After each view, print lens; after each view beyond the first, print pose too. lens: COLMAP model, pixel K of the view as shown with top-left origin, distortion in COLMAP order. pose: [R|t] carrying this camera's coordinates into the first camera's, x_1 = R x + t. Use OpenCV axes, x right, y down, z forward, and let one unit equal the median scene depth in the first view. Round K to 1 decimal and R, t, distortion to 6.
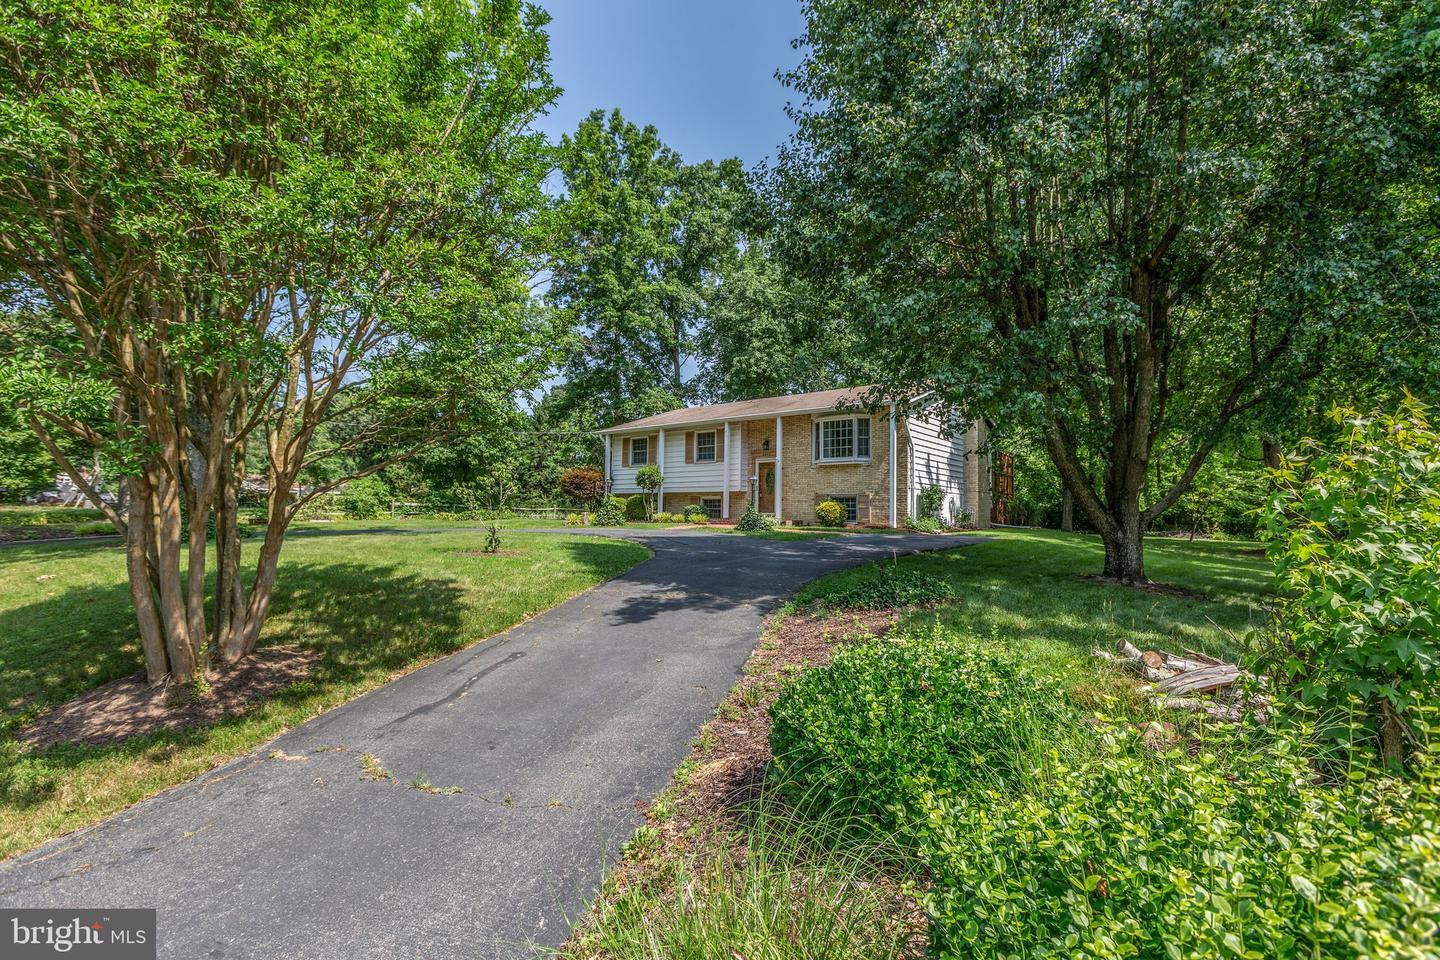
lens RADIAL K [[662.6, 0, 720.0], [0, 662.6, 480.0], [0, 0, 1]] dist [-0.011315, 0.000309]
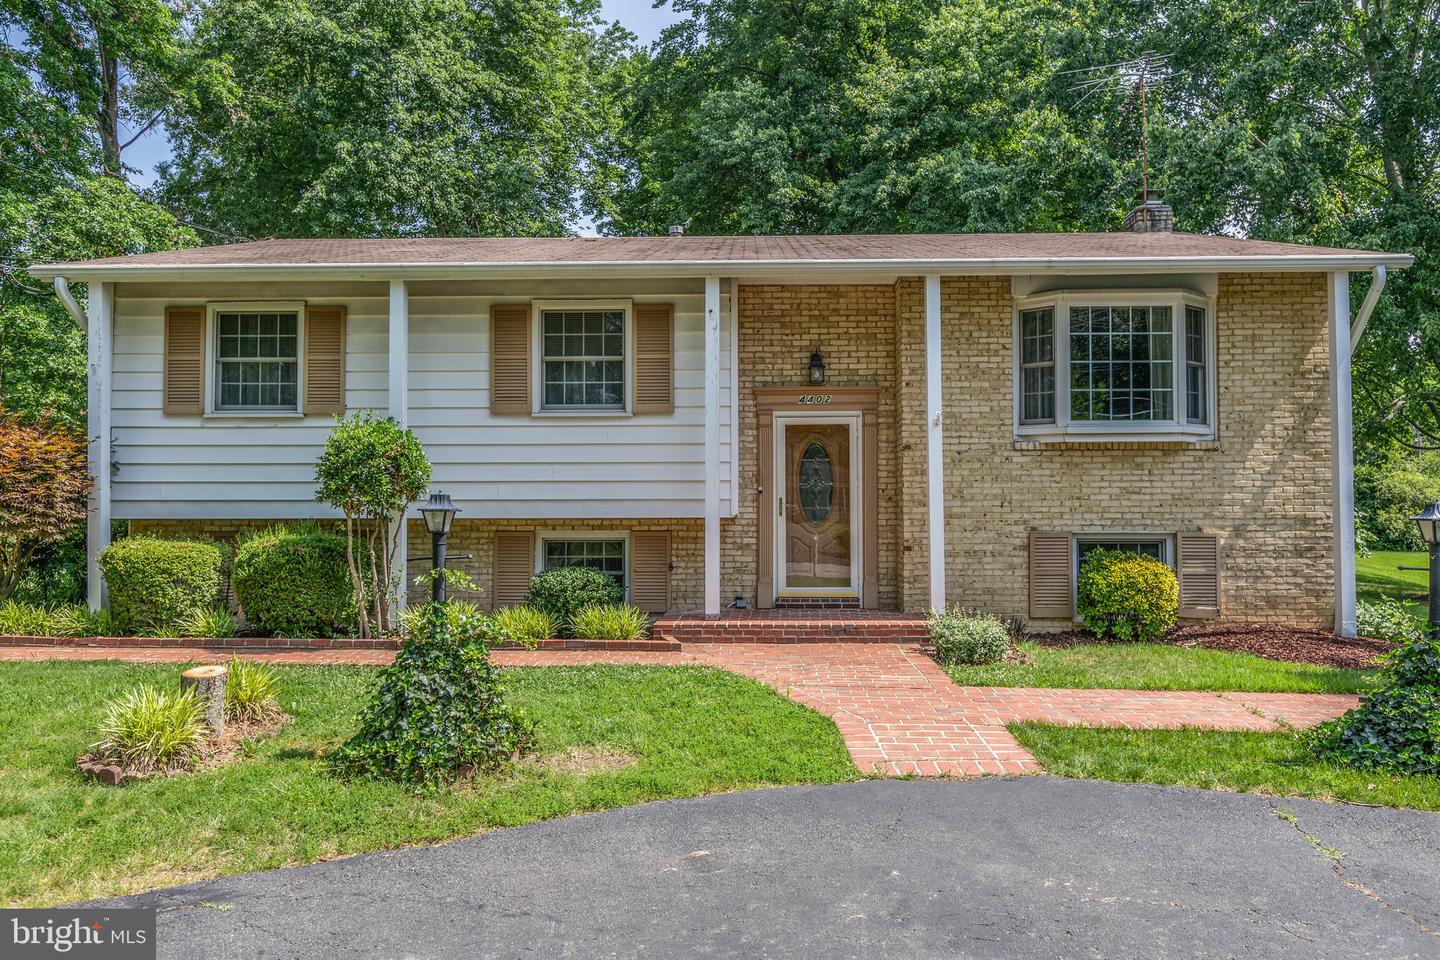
lens RADIAL K [[966.6, 0, 727.0], [0, 966.6, 474.3], [0, 0, 1]] dist [0.005263, -0.001555]
pose [[0.795877, -0.000207, 0.605459, -0.235703], [-0.023290, 0.999249, 0.030956, -0.015927], [-0.605011, -0.038738, 0.795274, 0.658287]]
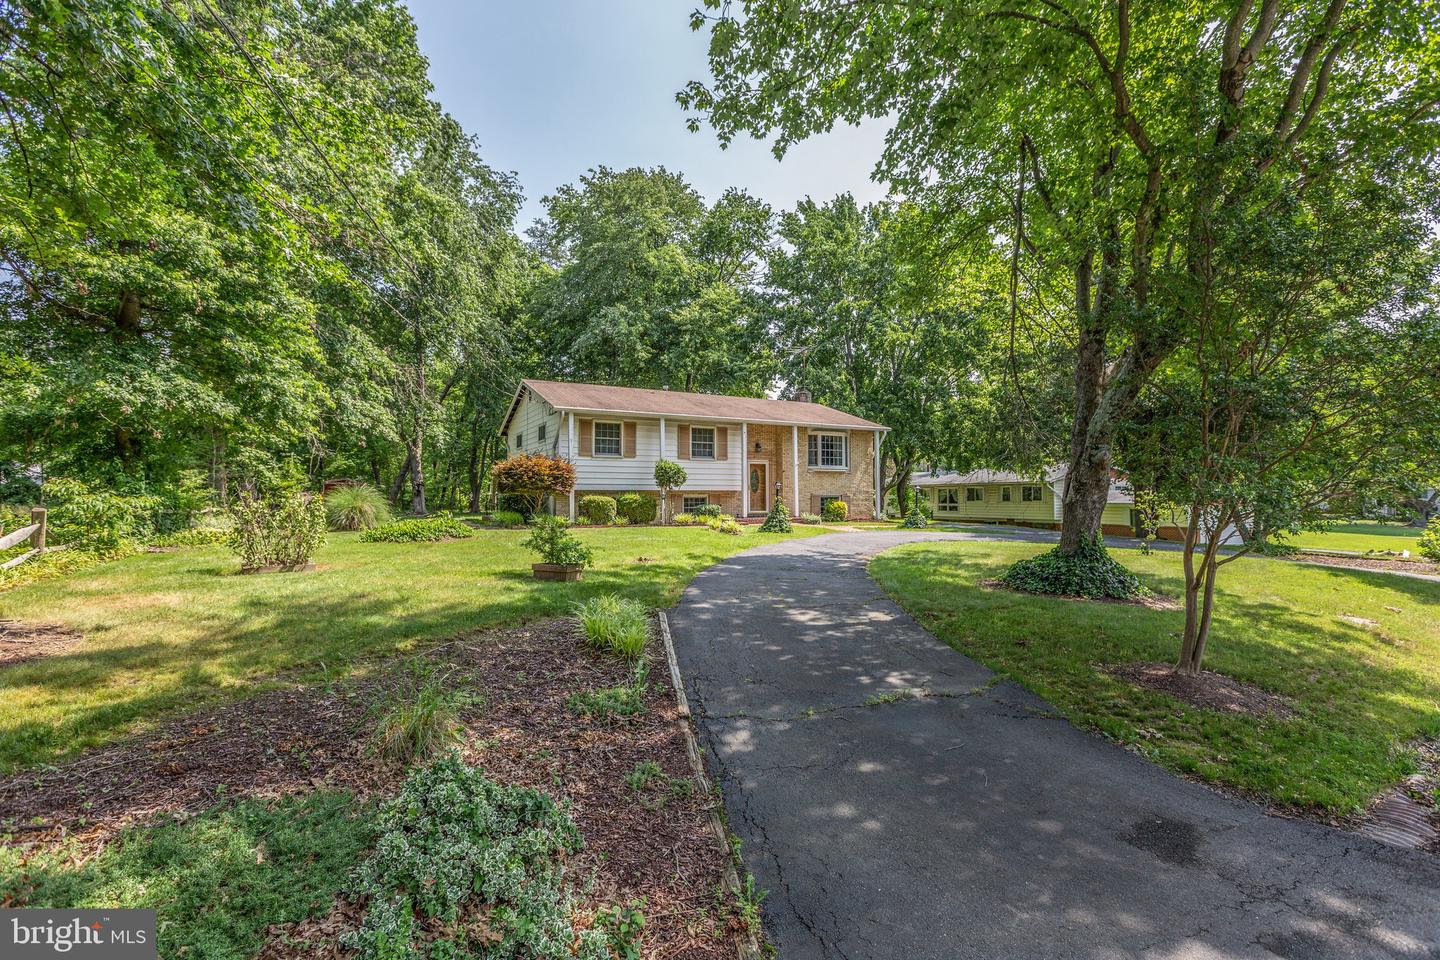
lens RADIAL K [[662.6, 0, 720.0], [0, 662.6, 480.0], [0, 0, 1]] dist [-0.011315, 0.000309]
pose [[0.391762, 0.005285, 0.920051, -0.938369], [-0.050862, 0.998579, 0.015921, -0.014157], [-0.918660, -0.053033, 0.391474, 0.627387]]
